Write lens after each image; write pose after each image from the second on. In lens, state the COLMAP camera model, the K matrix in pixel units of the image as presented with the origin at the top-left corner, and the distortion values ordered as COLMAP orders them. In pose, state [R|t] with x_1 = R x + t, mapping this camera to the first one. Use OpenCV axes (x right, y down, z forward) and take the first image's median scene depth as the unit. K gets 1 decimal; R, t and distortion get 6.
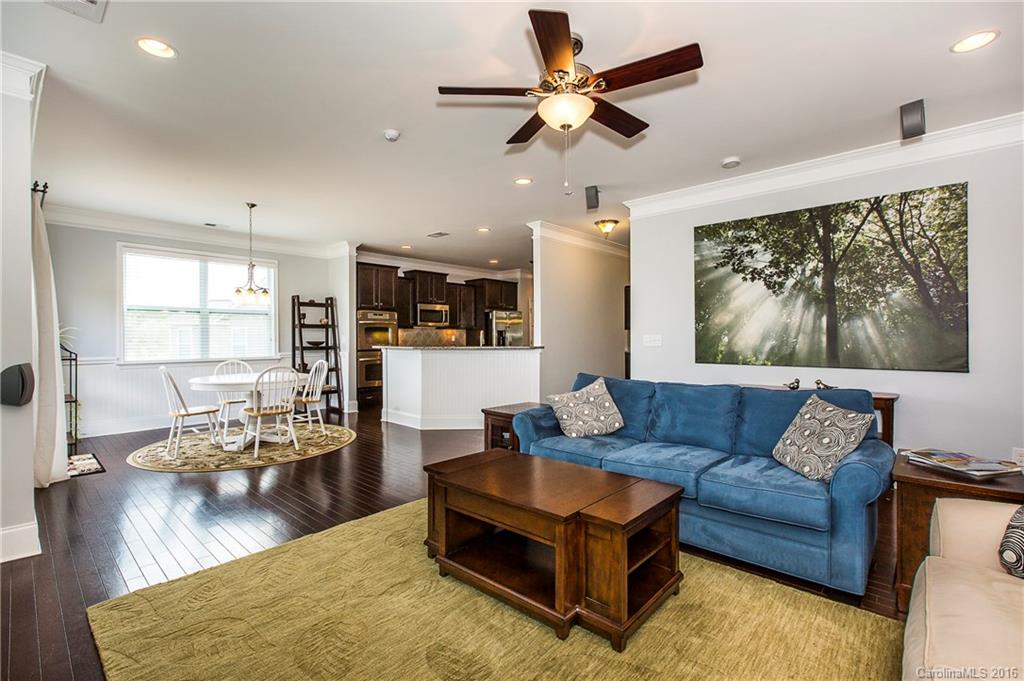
lens RADIAL K [[465.7, 0, 512.0], [0, 465.7, 340.5], [0, 0, 1]] dist [-0.002989, -0.000397]
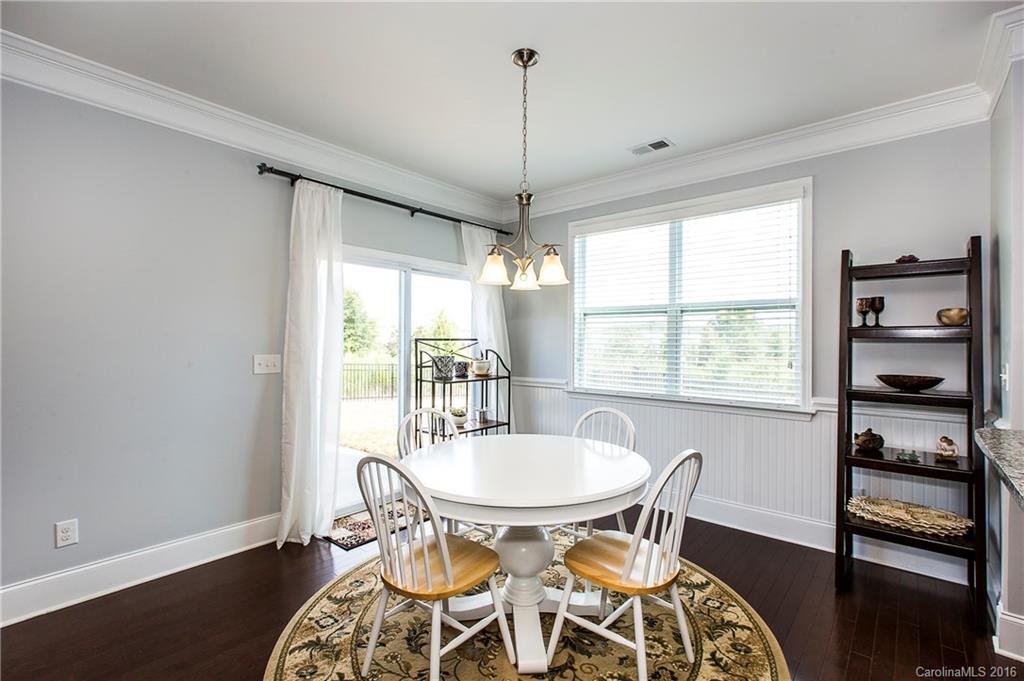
lens RADIAL K [[465.7, 0, 512.0], [0, 465.7, 340.5], [0, 0, 1]] dist [-0.002989, -0.000397]
pose [[0.044548, 0.005128, -0.998994, -0.095209], [-0.009631, 0.999943, 0.004703, -0.023297], [0.998961, 0.009412, 0.044595, 0.678530]]
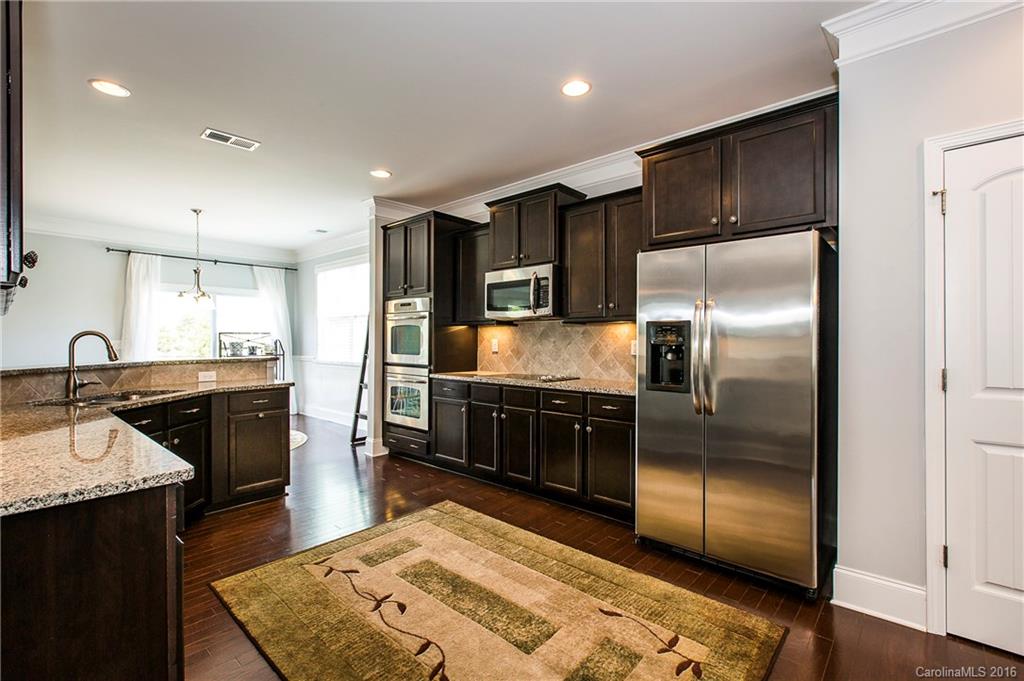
lens RADIAL K [[465.7, 0, 512.0], [0, 465.7, 340.5], [0, 0, 1]] dist [-0.002989, -0.000397]
pose [[0.019101, 0.013163, -0.999731, 0.301363], [-0.000457, 0.999913, 0.013156, -0.018950], [0.999817, 0.000205, 0.019106, 1.141909]]
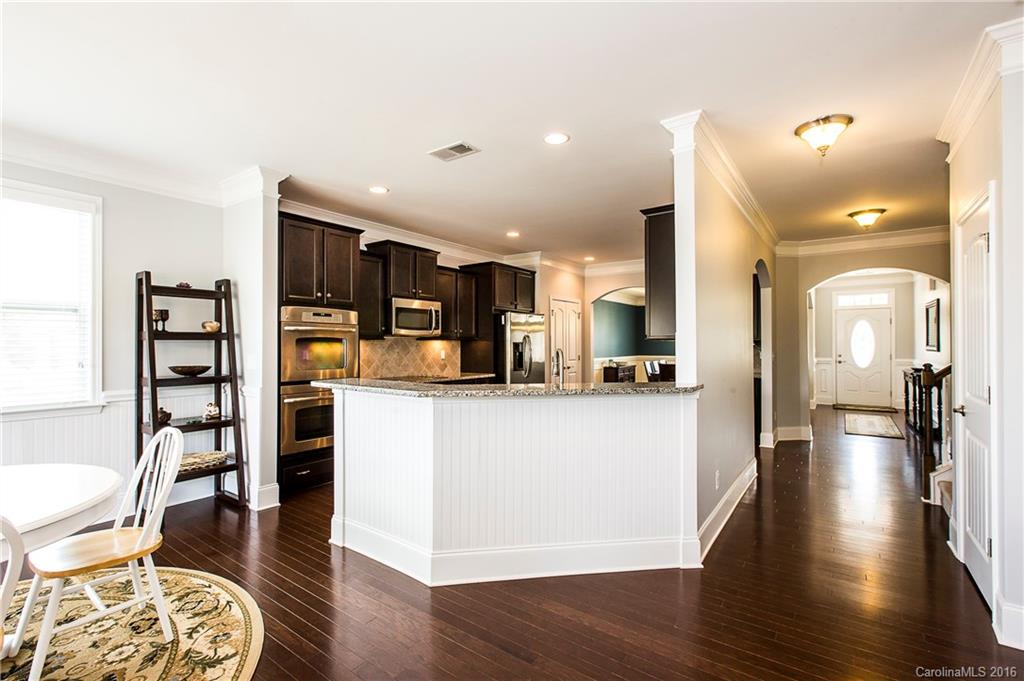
lens RADIAL K [[457.5, 0, 512.0], [0, 457.5, 340.5], [0, 0, 1]] dist [0.011299, 0.000000]
pose [[0.991936, 0.003721, 0.126685, -0.141074], [-0.002148, 0.999919, -0.012553, -0.020252], [-0.126722, 0.012180, 0.991864, 0.459678]]
